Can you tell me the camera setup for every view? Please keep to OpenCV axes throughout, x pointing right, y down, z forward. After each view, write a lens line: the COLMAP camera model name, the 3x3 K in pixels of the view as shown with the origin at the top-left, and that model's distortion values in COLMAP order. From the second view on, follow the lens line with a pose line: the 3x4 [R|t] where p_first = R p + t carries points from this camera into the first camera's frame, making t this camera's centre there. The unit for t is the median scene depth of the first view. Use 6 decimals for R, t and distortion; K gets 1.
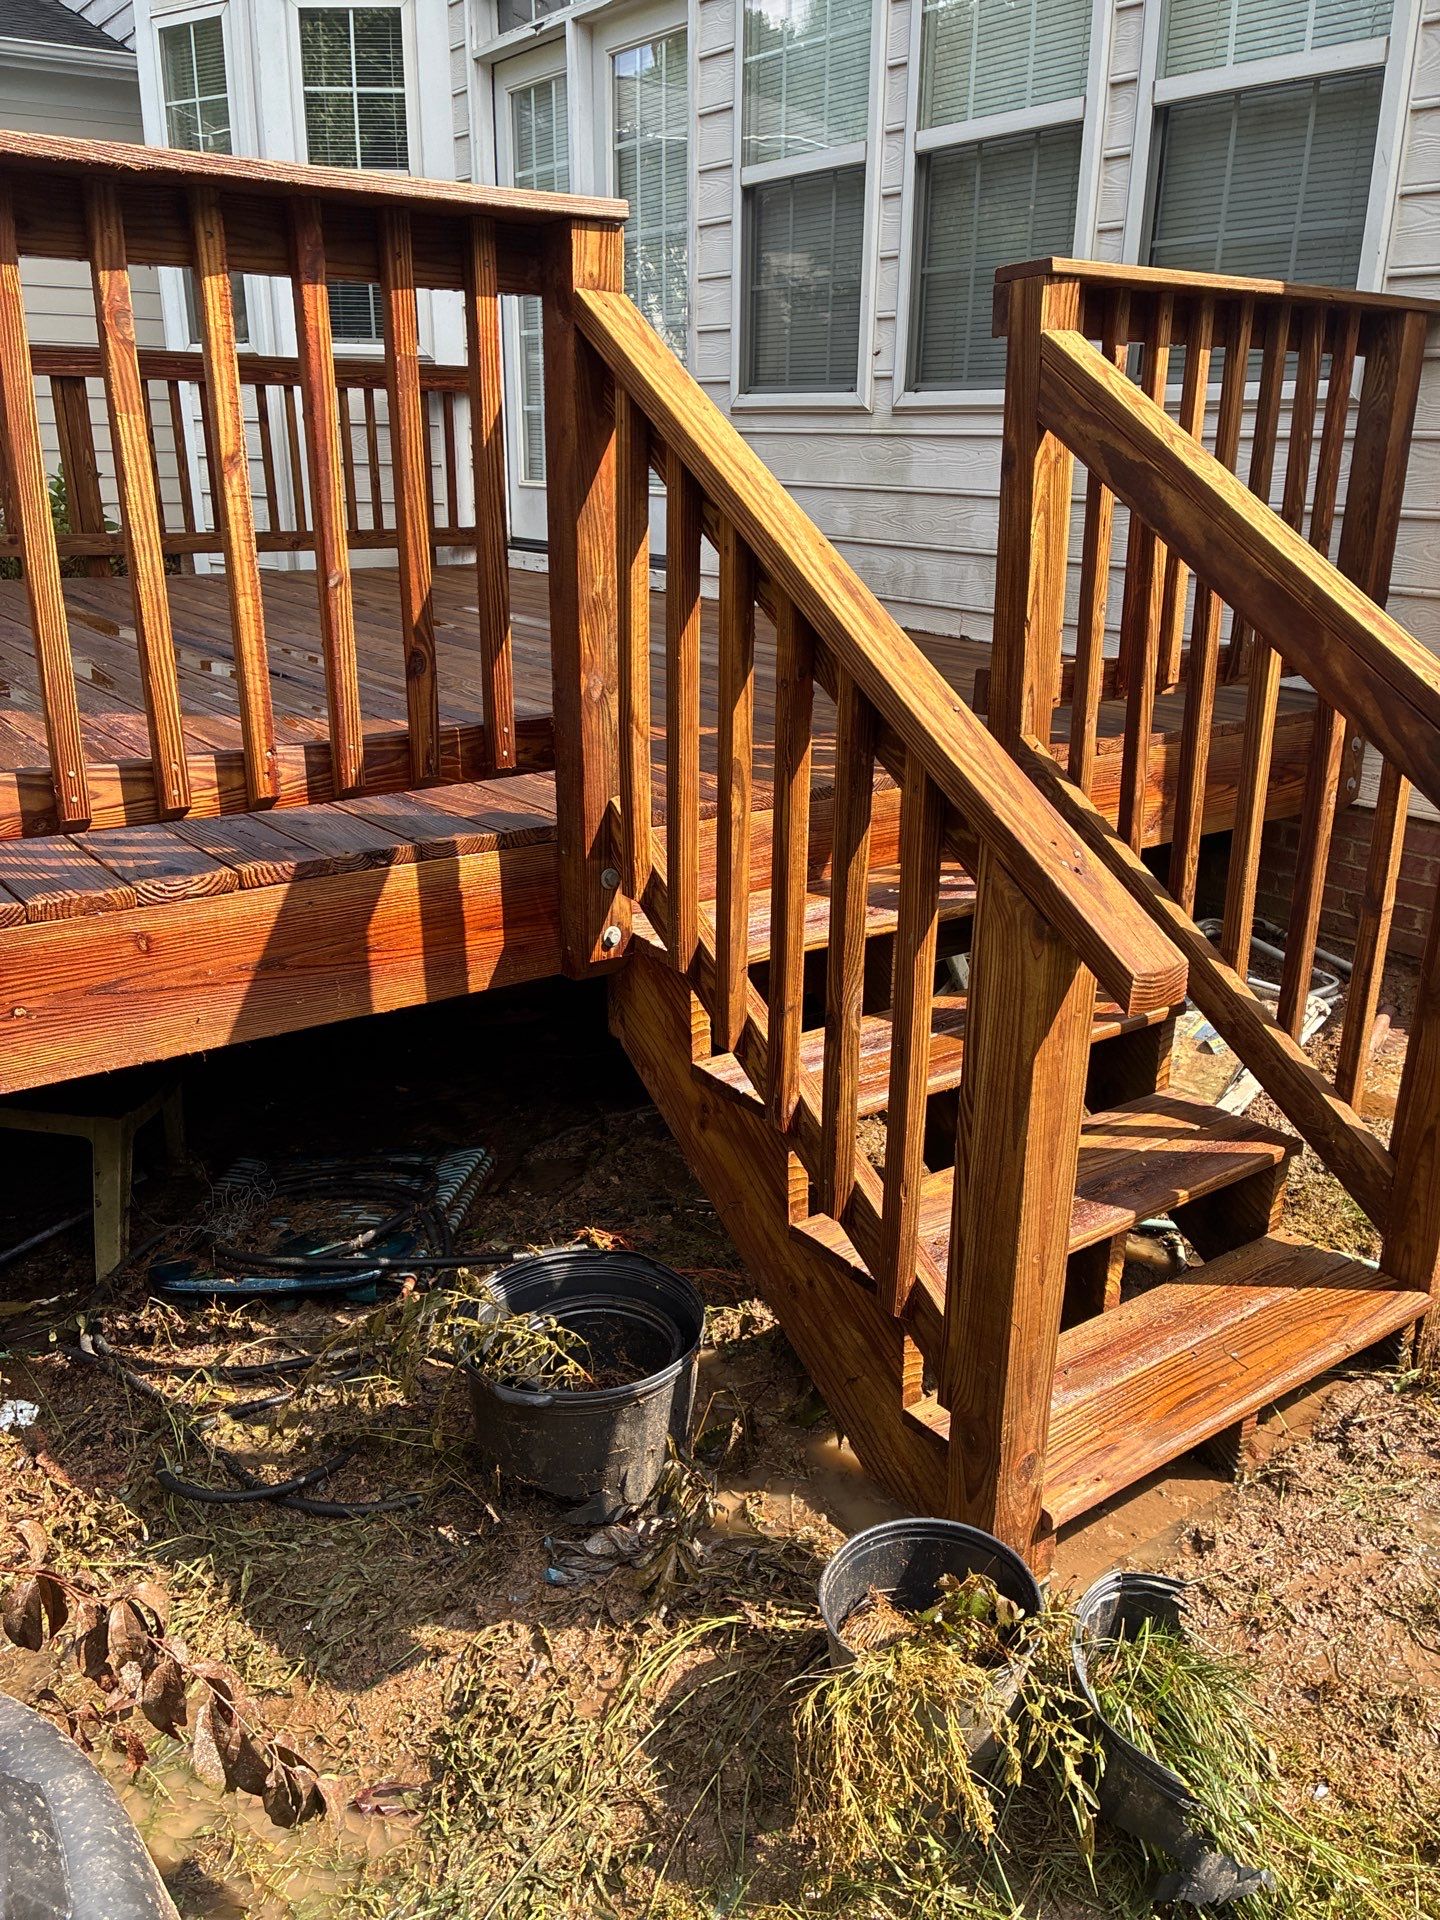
lens RADIAL K [[1426.8, 0, 723.1], [0, 1426.8, 923.2], [0, 0, 1]] dist [0.057894, -0.065651]
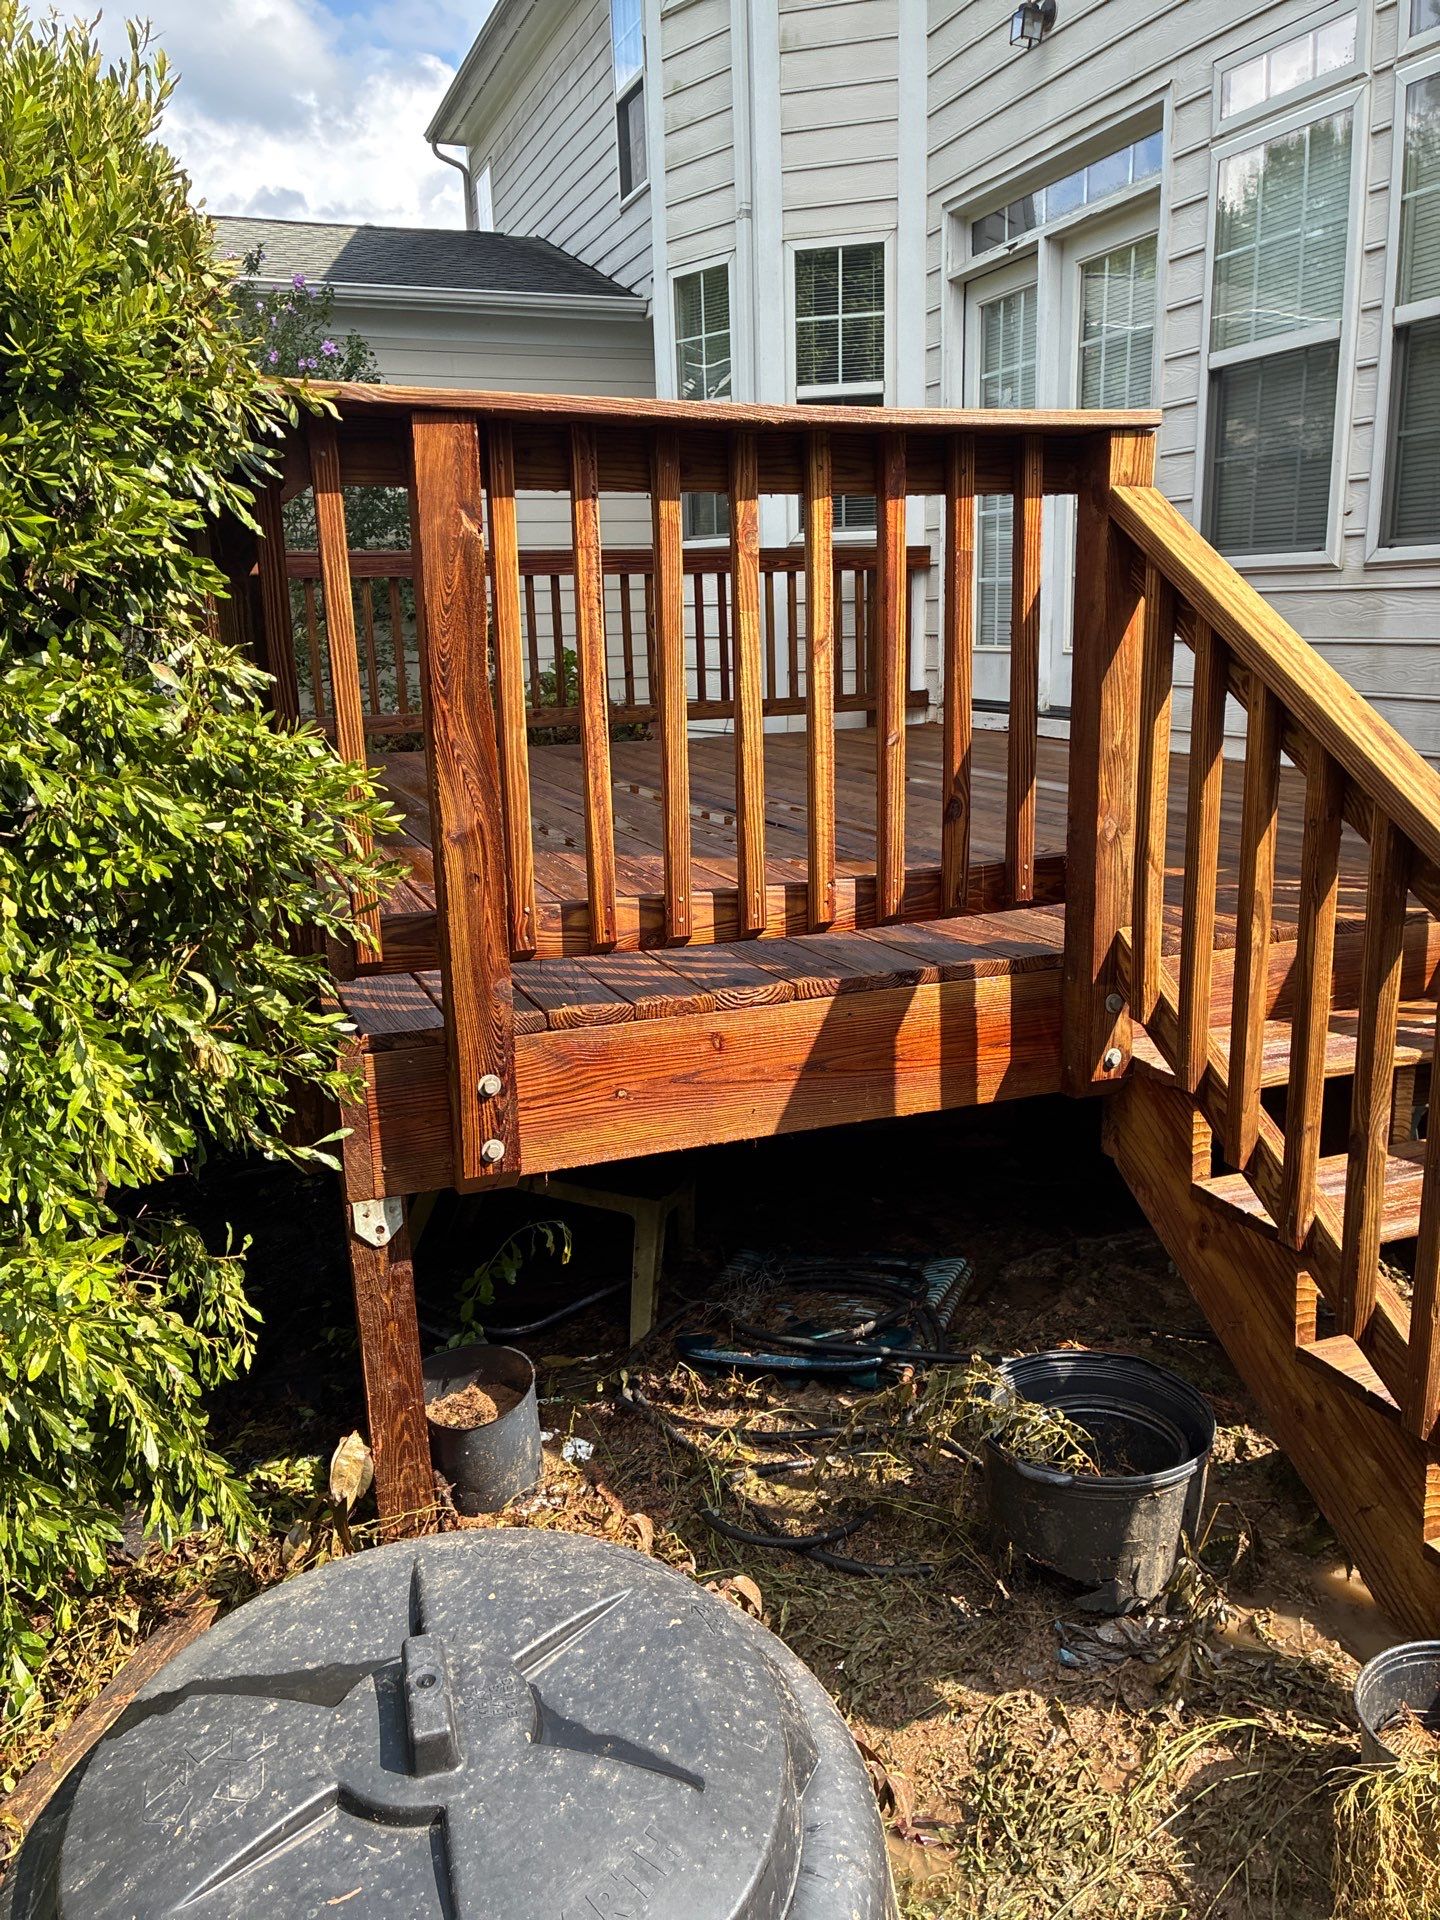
lens RADIAL K [[1426.8, 0, 723.1], [0, 1426.8, 923.2], [0, 0, 1]] dist [0.057894, -0.065651]
pose [[0.963561, 0.017715, -0.266903, -0.081598], [-0.045965, 0.993928, -0.099972, 0.032471], [0.263512, 0.108597, 0.958524, -0.133841]]
